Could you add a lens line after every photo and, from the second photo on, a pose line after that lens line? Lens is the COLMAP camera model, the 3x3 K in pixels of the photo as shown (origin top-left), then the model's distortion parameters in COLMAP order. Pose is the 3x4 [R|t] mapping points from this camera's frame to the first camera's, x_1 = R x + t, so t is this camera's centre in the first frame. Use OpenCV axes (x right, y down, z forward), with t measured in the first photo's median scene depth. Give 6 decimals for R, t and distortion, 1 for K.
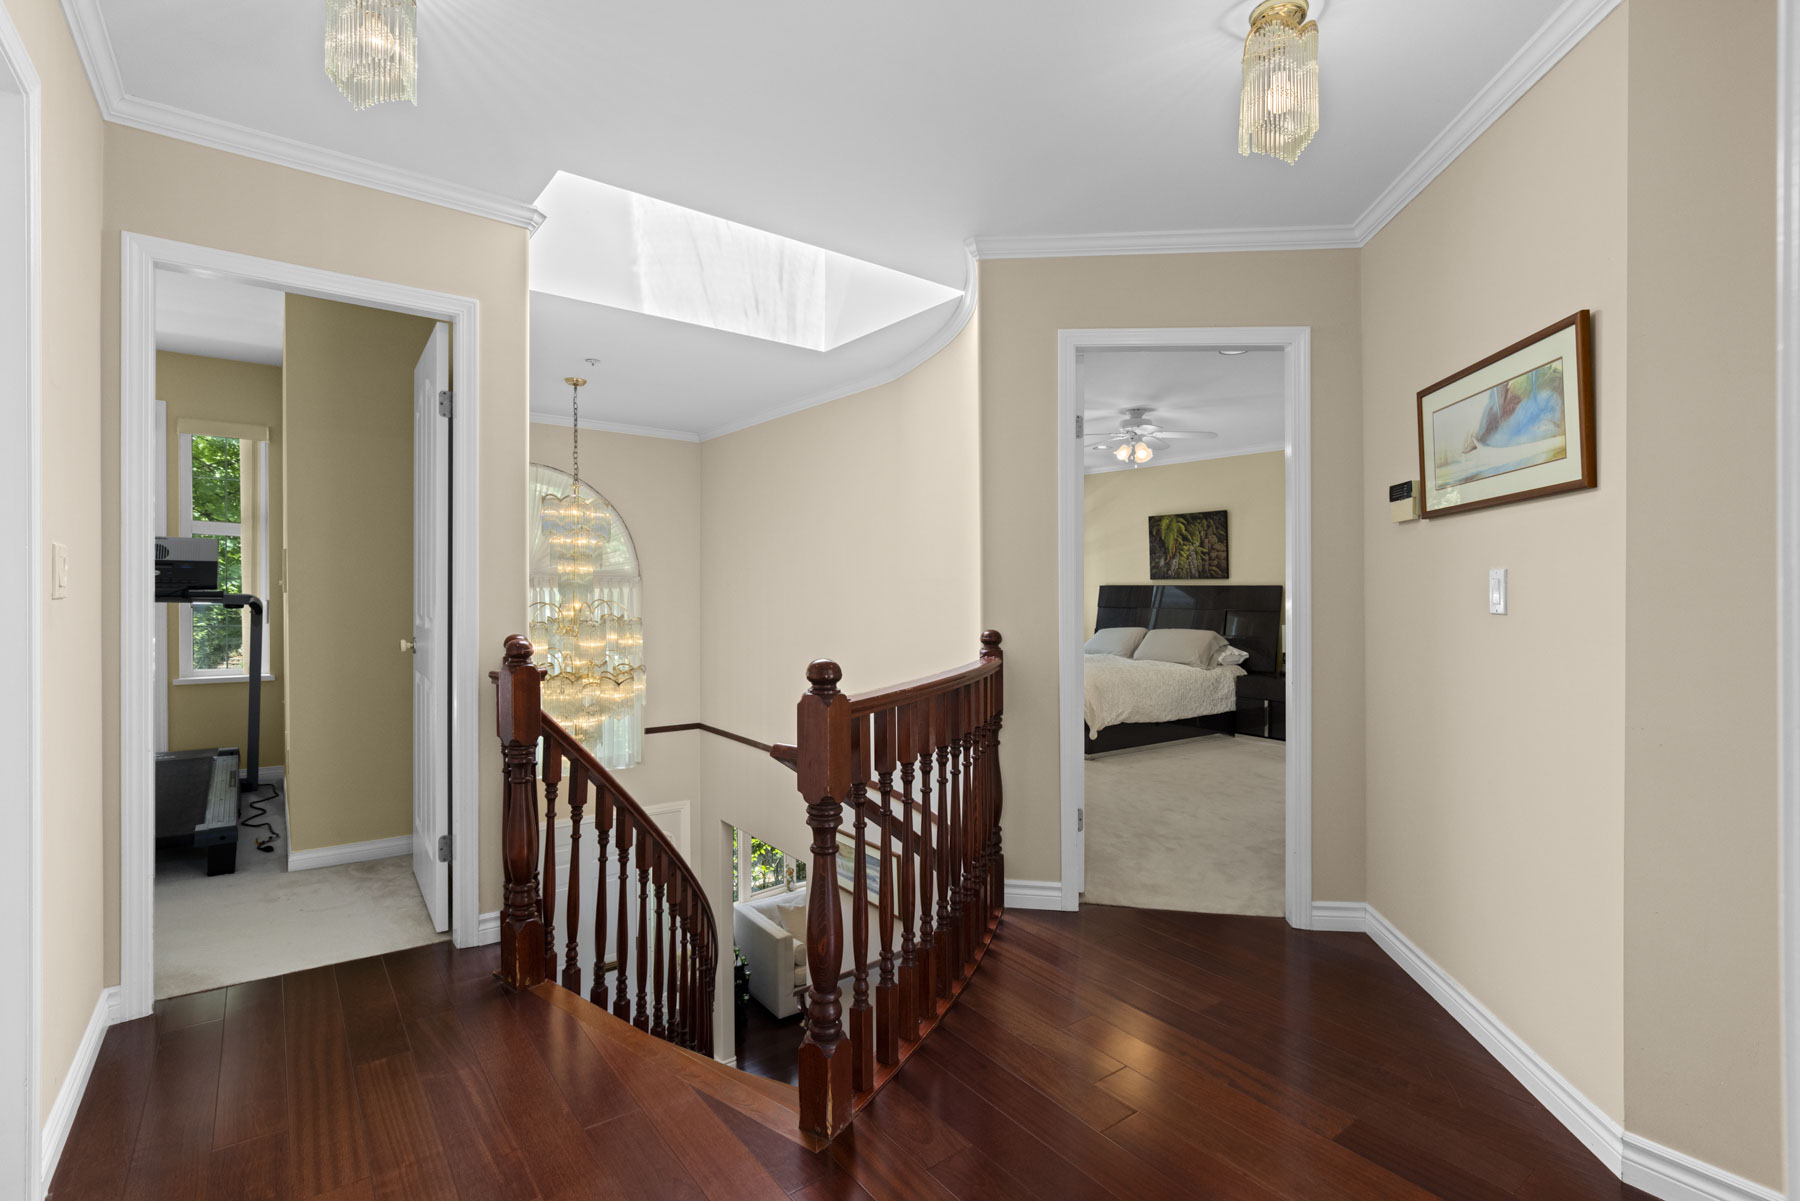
lens RADIAL K [[843.7, 0, 912.0], [0, 843.7, 549.0], [0, 0, 1]] dist [-0.000782, -0.000024]
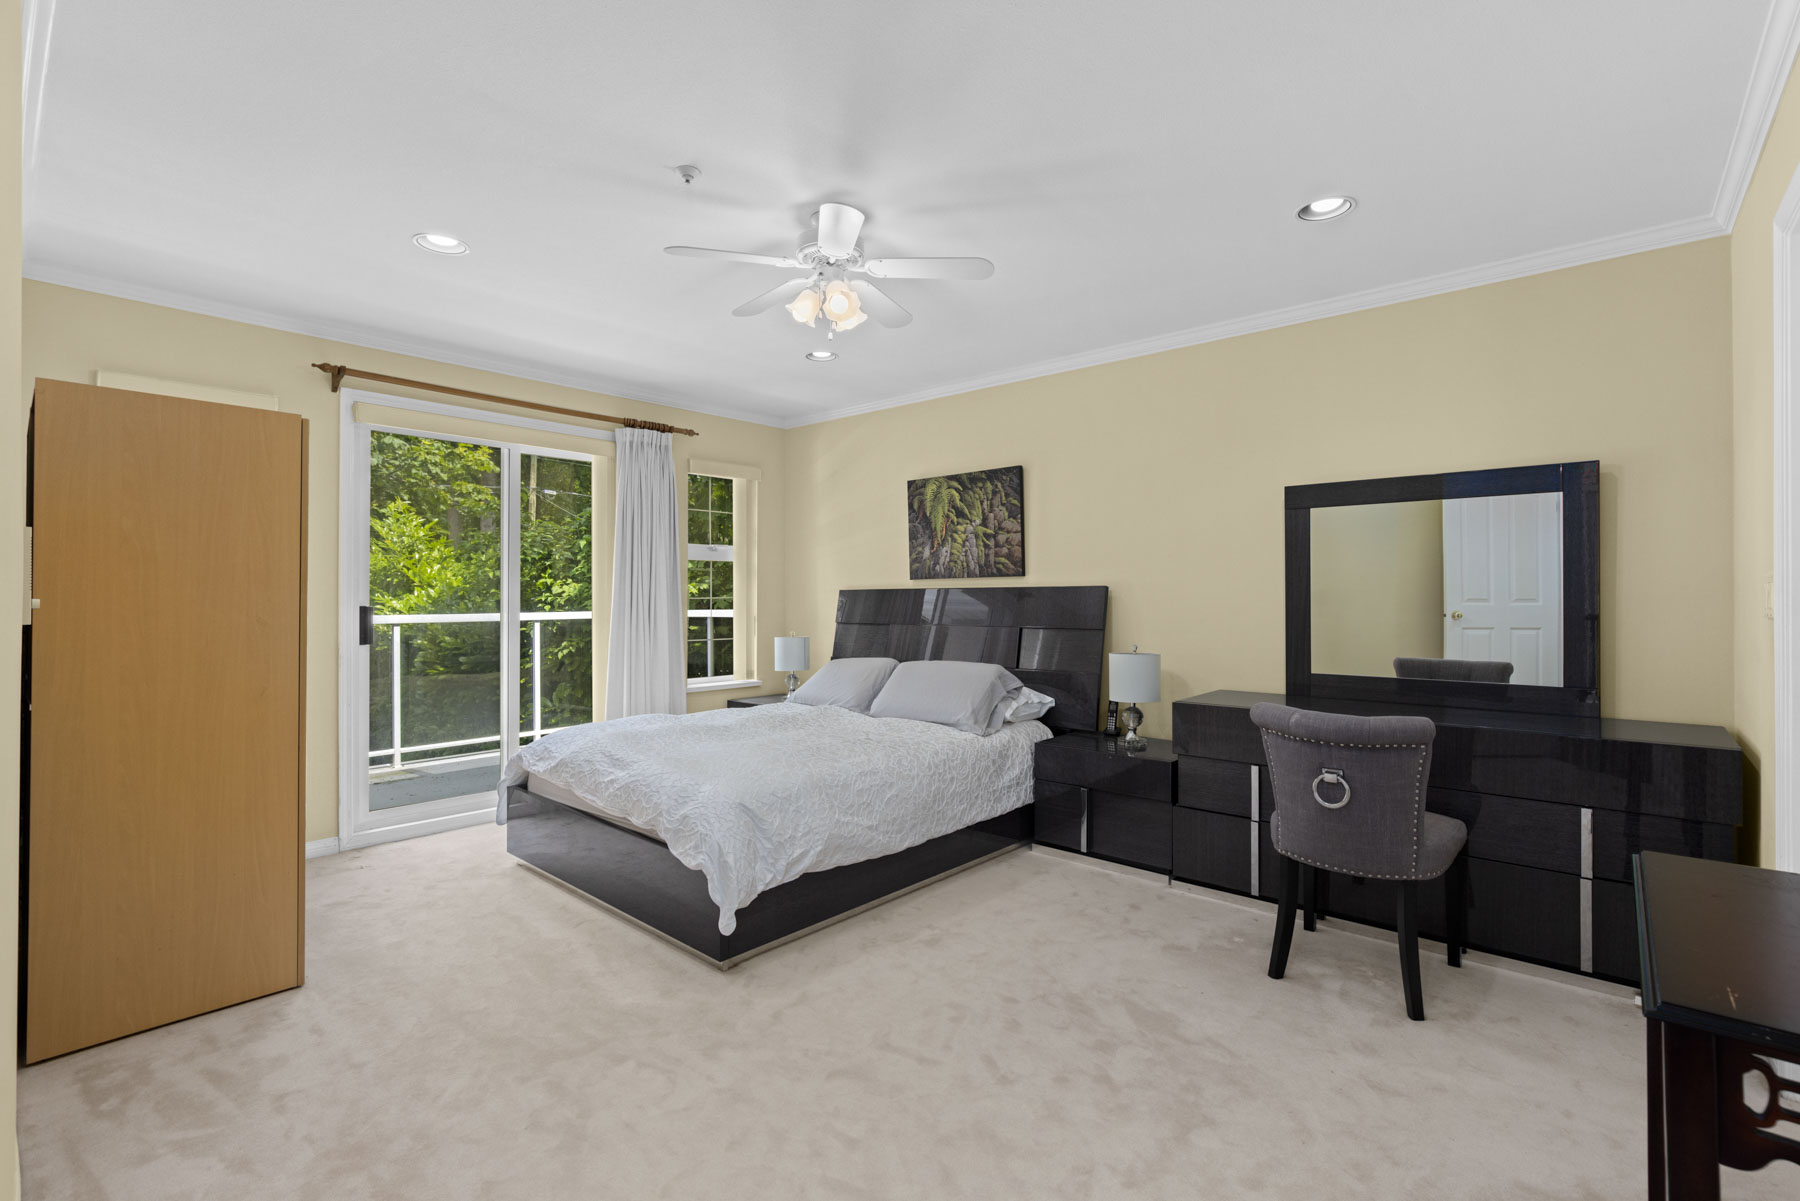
lens RADIAL K [[816.0, 0, 900.8], [0, 816.0, 596.6], [0, 0, 1]] dist [0.000452, -0.000014]
pose [[0.981335, -0.013656, 0.191821, 0.168296], [0.004450, 0.998821, 0.048341, 0.020475], [-0.192255, -0.046585, 0.980239, 0.422865]]
